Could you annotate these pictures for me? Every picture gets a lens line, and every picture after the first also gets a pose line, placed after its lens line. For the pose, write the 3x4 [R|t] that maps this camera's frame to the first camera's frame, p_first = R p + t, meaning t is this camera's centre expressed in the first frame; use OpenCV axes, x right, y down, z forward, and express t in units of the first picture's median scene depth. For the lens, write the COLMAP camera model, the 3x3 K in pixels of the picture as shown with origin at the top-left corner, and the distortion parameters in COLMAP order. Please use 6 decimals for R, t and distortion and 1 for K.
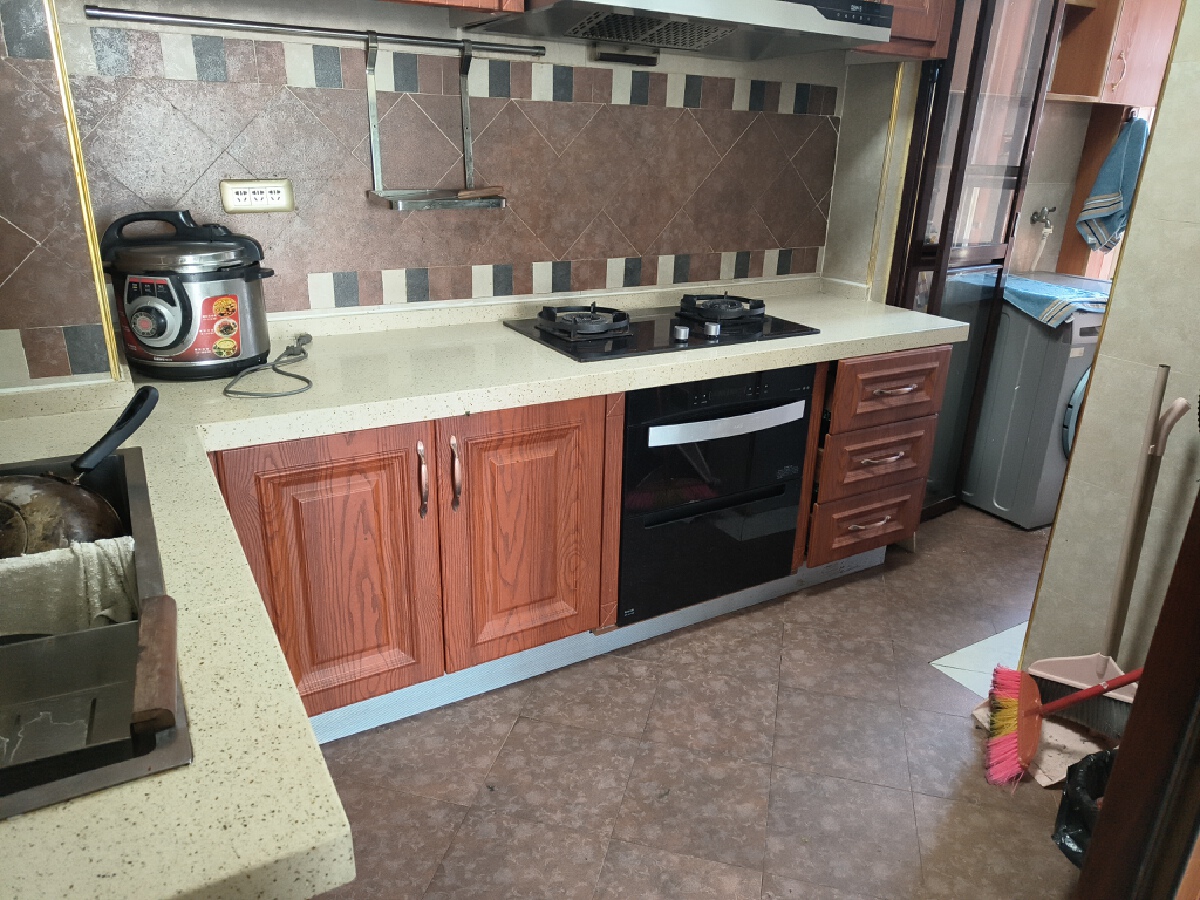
lens RADIAL K [[827.7, 0, 601.6], [0, 827.7, 448.0], [0, 0, 1]] dist [0.010100, 0.003252]
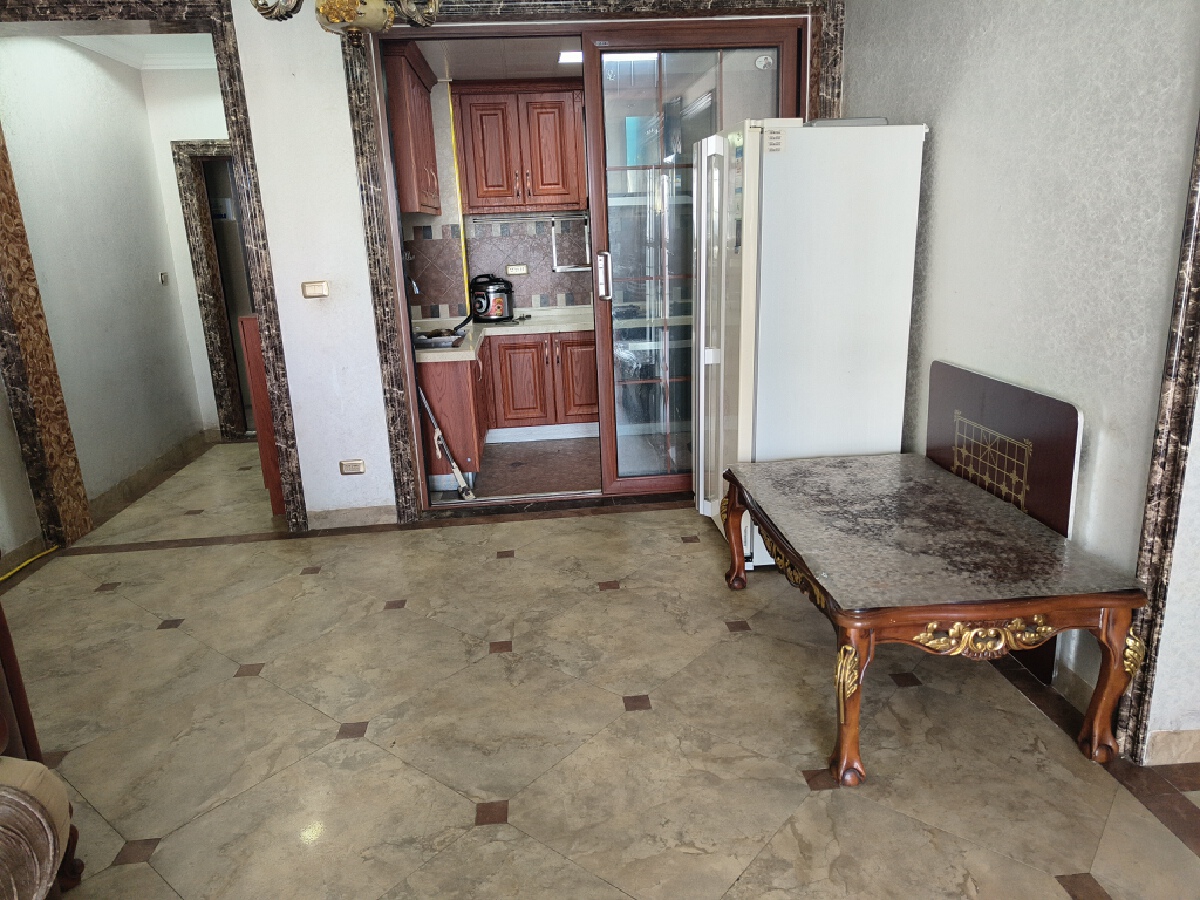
lens RADIAL K [[827.7, 0, 600.5], [0, 827.7, 453.2], [0, 0, 1]] dist [0.010100, 0.003252]
pose [[0.902553, 0.048291, -0.427861, 1.323448], [-0.088747, 0.993219, -0.075106, 0.628981], [0.421333, 0.105759, 0.900719, -1.712139]]
